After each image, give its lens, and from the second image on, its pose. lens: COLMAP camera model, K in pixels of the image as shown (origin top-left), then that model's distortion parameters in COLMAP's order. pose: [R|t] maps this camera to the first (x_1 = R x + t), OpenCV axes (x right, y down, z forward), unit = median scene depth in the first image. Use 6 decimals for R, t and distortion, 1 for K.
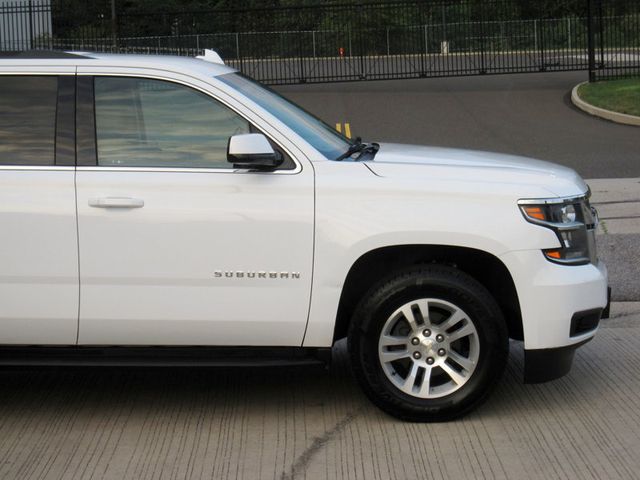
lens RADIAL K [[1464.3, 0, 320.0], [0, 1464.3, 240.0], [0, 0, 1]] dist [-0.147710, 0.116050]
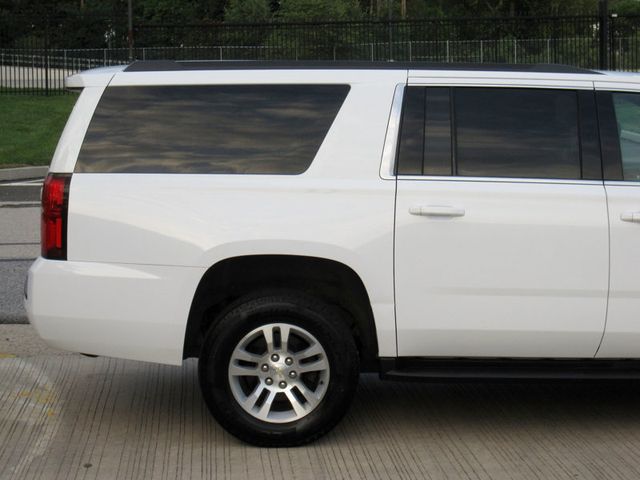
lens RADIAL K [[1464.3, 0, 320.0], [0, 1464.3, 240.0], [0, 0, 1]] dist [-0.147710, 0.116050]
pose [[0.997875, 0.015460, 0.063290, -0.419010], [-0.014751, 0.999823, -0.011663, 0.005007], [-0.063459, 0.010705, 0.997927, 0.008090]]
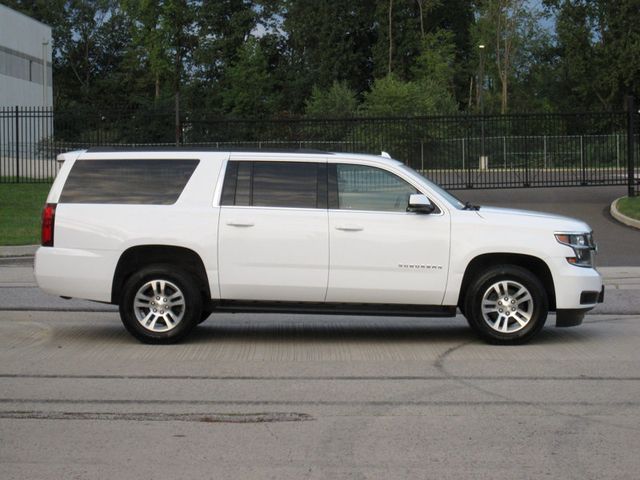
lens RADIAL K [[1701.4, 0, 320.0], [0, 1701.4, 240.0], [0, 0, 1]] dist [-0.070822, -0.677446]
pose [[0.999648, 0.025584, -0.007081, -0.158373], [-0.026090, 0.996104, -0.084244, 0.179978], [0.004898, 0.084400, 0.996420, -1.243275]]
